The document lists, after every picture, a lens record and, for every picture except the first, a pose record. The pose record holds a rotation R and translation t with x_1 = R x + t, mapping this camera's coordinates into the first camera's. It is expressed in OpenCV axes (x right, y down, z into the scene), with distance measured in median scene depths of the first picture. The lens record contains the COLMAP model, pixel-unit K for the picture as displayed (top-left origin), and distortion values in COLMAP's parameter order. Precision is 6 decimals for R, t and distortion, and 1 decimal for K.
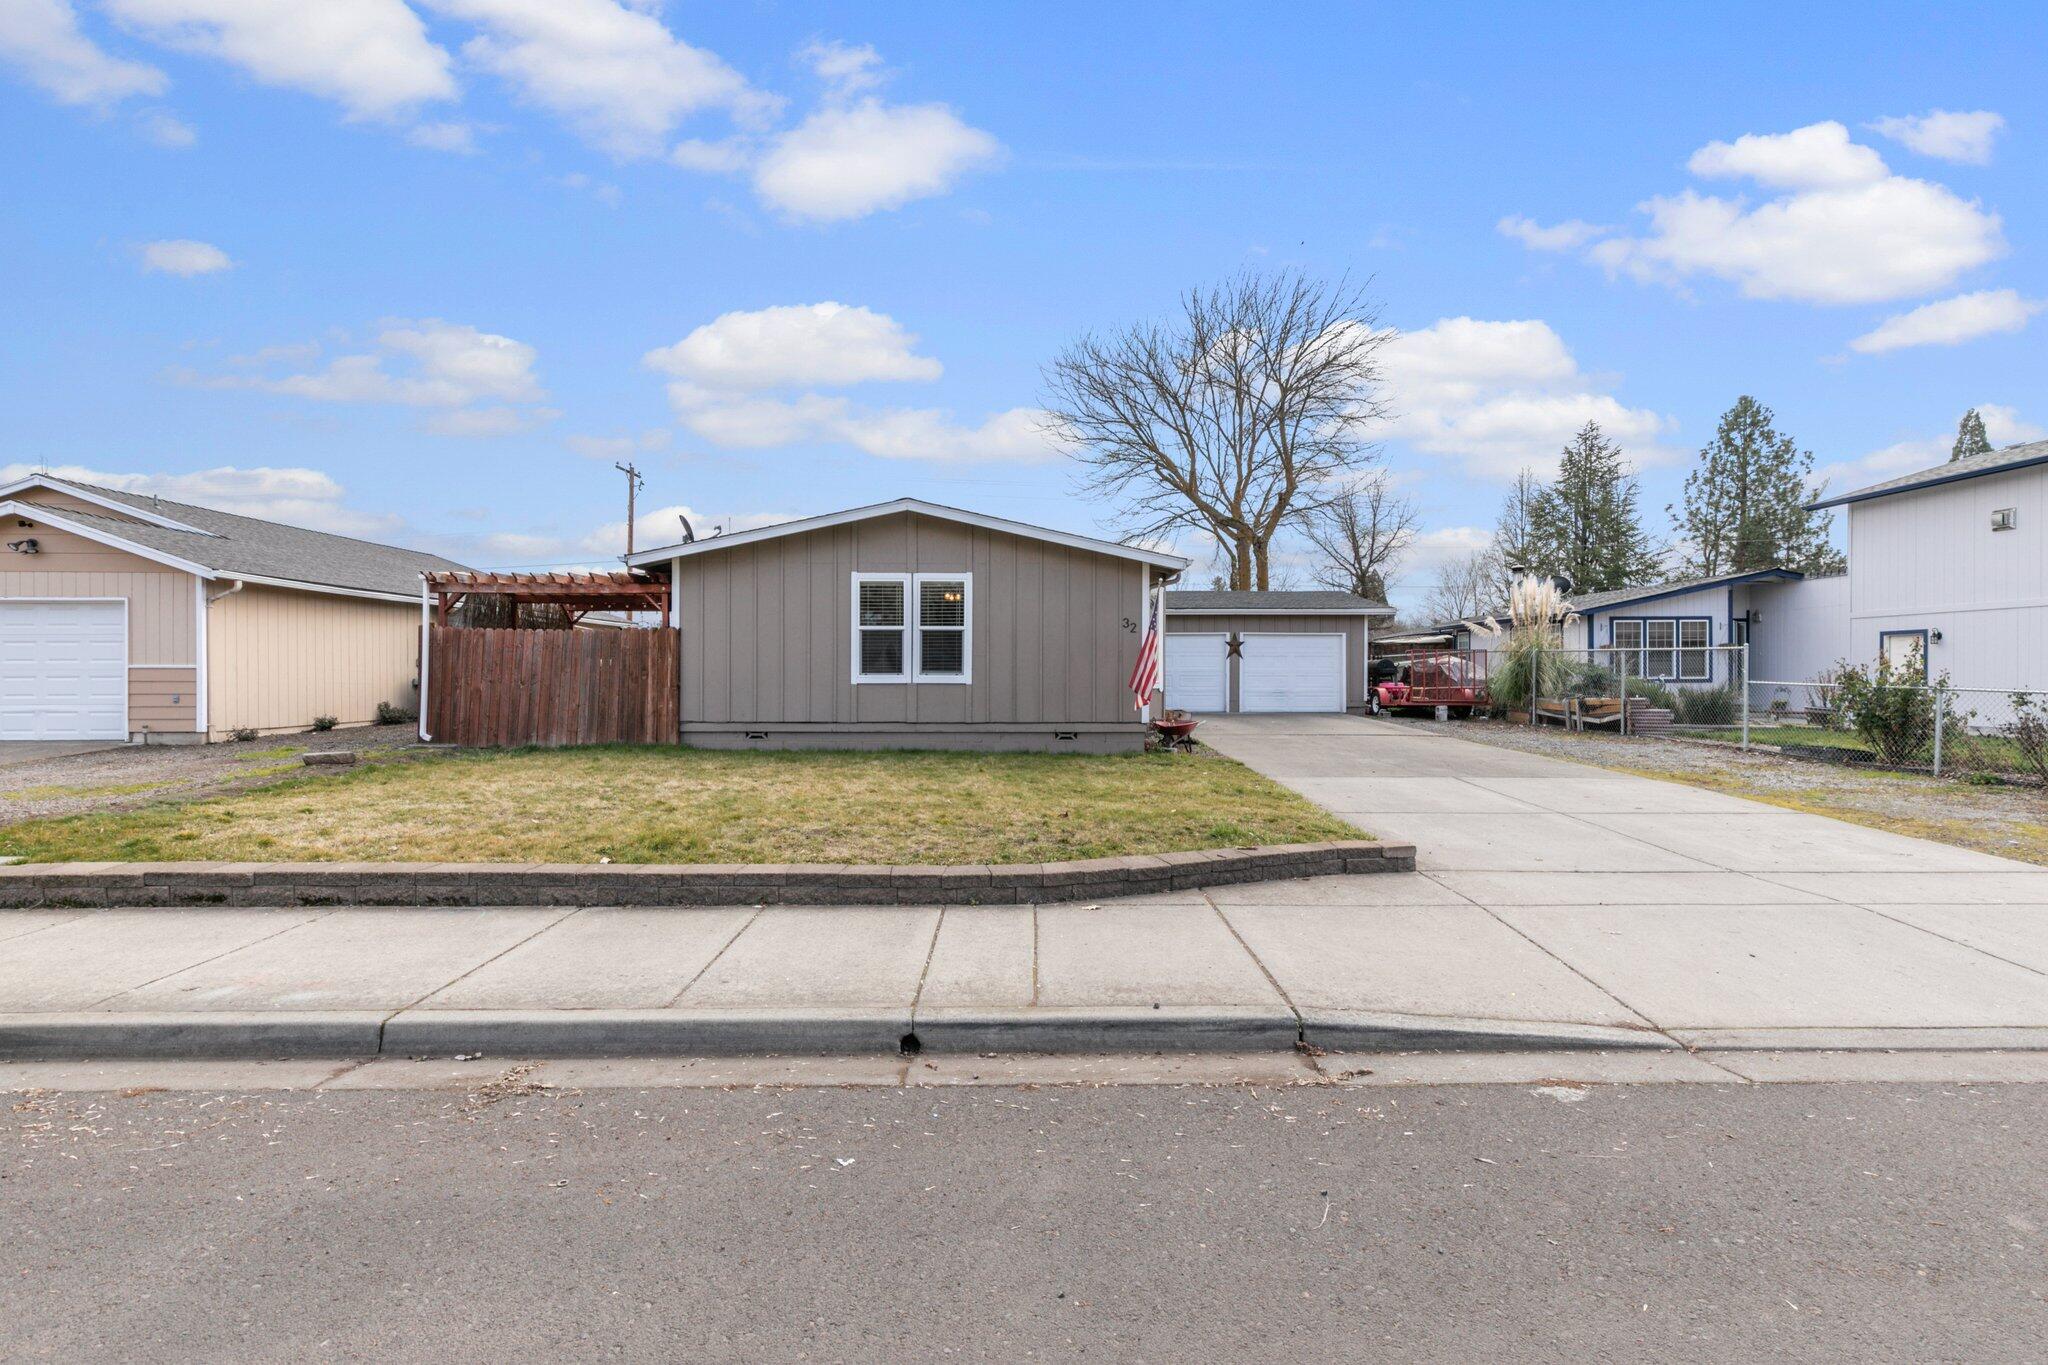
lens RADIAL K [[917.9, 0, 1018.5], [0, 917.9, 669.4], [0, 0, 1]] dist [0.006033, 0.000031]
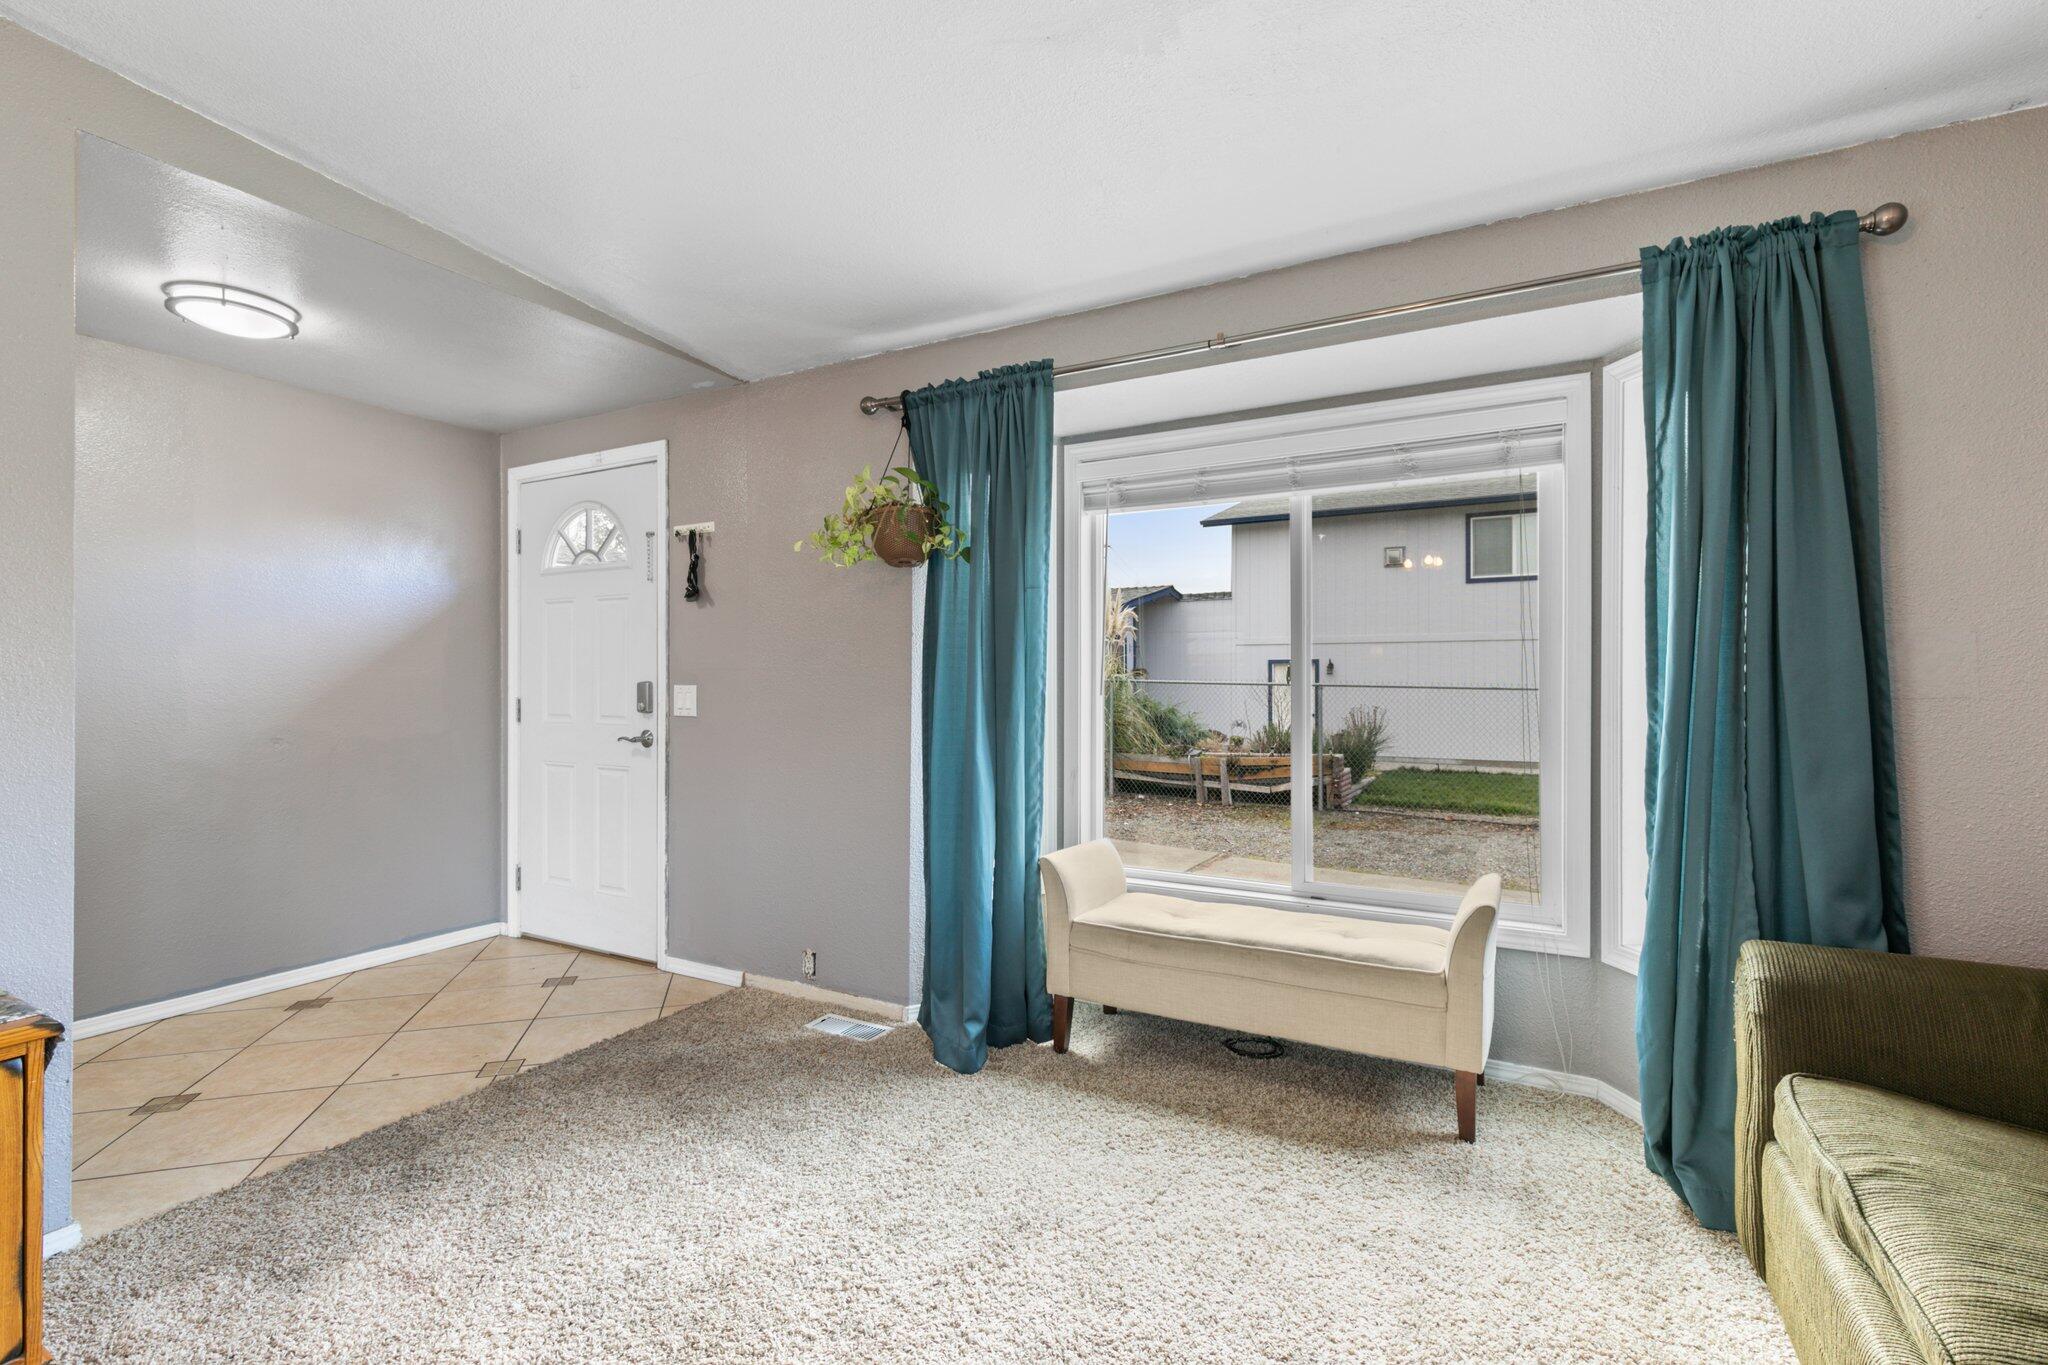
lens RADIAL K [[917.9, 0, 1028.6], [0, 917.9, 672.0], [0, 0, 1]] dist [0.006033, 0.000031]
pose [[0.495678, -0.001042, 0.868506, -0.046560], [0.006462, 0.999976, -0.002489, -0.029405], [-0.868482, 0.006846, 0.495673, 0.792322]]
